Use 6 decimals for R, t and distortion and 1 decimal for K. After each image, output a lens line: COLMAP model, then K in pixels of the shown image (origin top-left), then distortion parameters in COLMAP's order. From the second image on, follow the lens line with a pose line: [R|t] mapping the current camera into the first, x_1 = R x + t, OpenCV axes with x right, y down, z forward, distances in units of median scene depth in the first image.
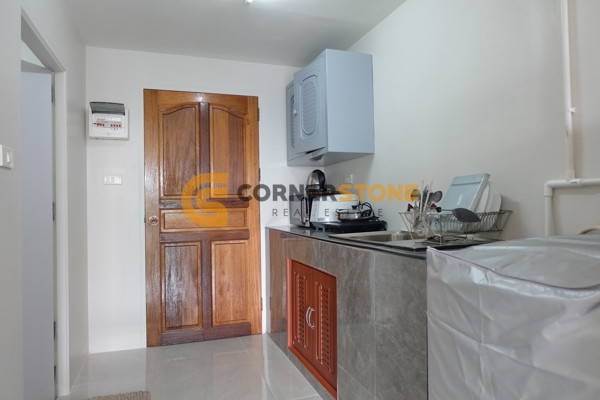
lens RADIAL K [[415.1, 0, 300.0], [0, 415.1, 200.0], [0, 0, 1]] dist [-0.044405, 0.075401]
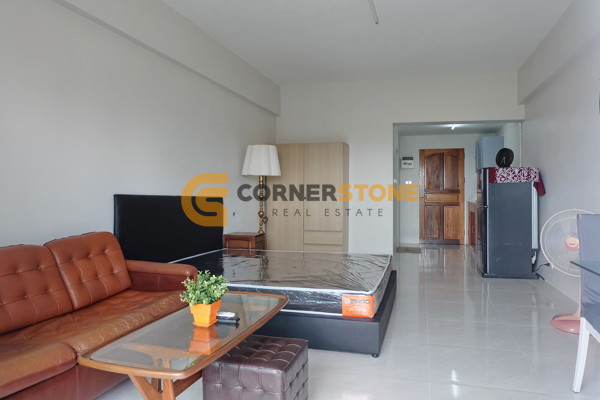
lens RADIAL K [[423.6, 0, 301.2], [0, 423.6, 197.6], [0, 0, 1]] dist [-0.055445, 0.081590]
pose [[0.815820, 0.022676, -0.577861, 0.600323], [-0.006806, 0.999538, 0.029615, -0.025020], [0.578265, -0.020228, 0.815598, -1.727082]]
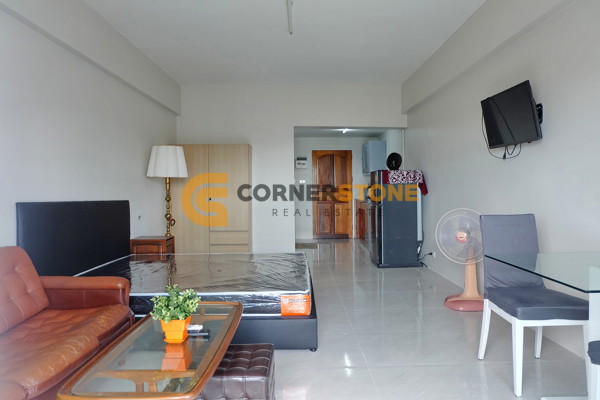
lens RADIAL K [[415.1, 0, 300.0], [0, 415.1, 200.0], [0, 0, 1]] dist [-0.044405, 0.075401]
pose [[0.946652, 0.016988, -0.321810, 0.488083], [-0.002941, 0.999023, 0.044087, -0.047521], [0.322245, -0.040788, 0.945777, -1.803365]]
